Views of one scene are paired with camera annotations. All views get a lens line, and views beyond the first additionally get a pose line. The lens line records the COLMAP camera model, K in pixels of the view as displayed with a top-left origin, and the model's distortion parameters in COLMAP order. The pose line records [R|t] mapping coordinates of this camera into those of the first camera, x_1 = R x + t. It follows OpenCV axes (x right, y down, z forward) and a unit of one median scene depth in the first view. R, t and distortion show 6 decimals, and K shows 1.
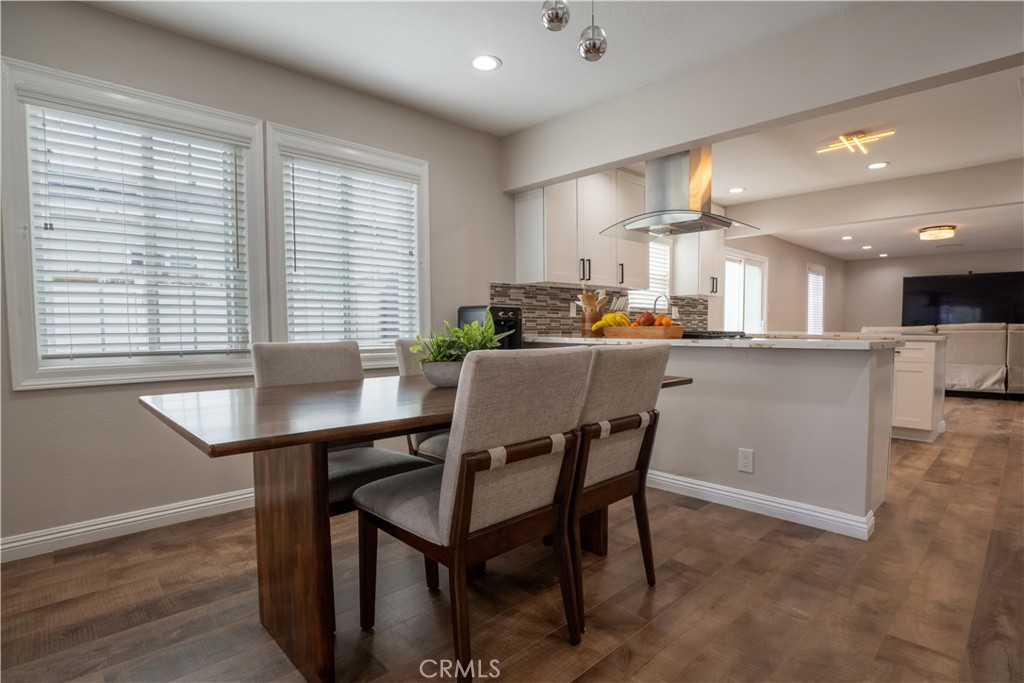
lens RADIAL K [[514.0, 0, 511.5], [0, 514.0, 367.3], [0, 0, 1]] dist [-0.048442, -0.000286]
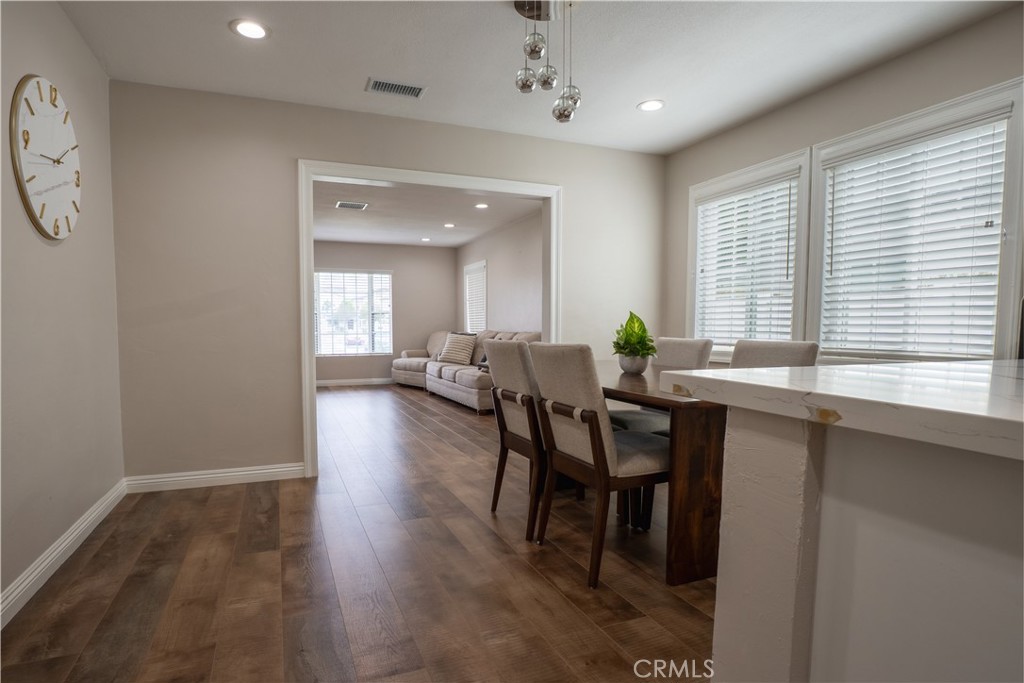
lens RADIAL K [[577.1, 0, 512.0], [0, 577.1, 341.5], [0, 0, 1]] dist [-0.002432, -0.000126]
pose [[-0.357547, 0.039770, -0.933048, 0.678352], [-0.065657, 0.995550, 0.067594, -0.063103], [0.931584, 0.085429, -0.353344, 0.593033]]
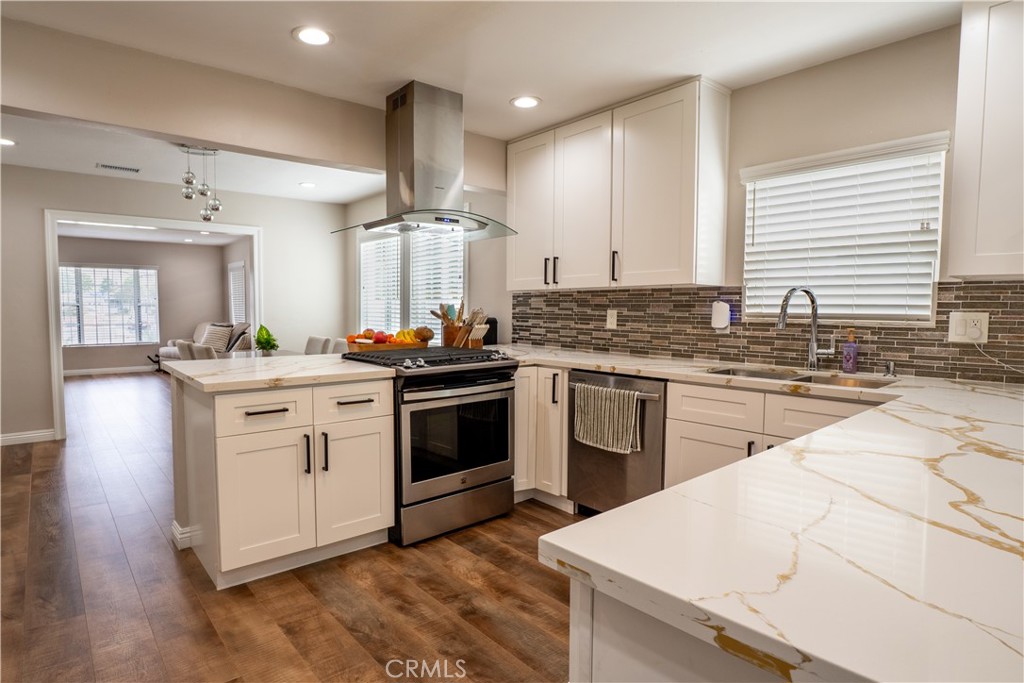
lens RADIAL K [[558.8, 0, 455.8], [0, 558.8, 333.3], [0, 0, 1]] dist [0.001223, 0.000297]
pose [[-0.115104, 0.058044, -0.991656, 1.090731], [-0.072052, 0.995174, 0.066613, -0.149857], [0.990737, 0.079118, -0.110367, 1.008123]]
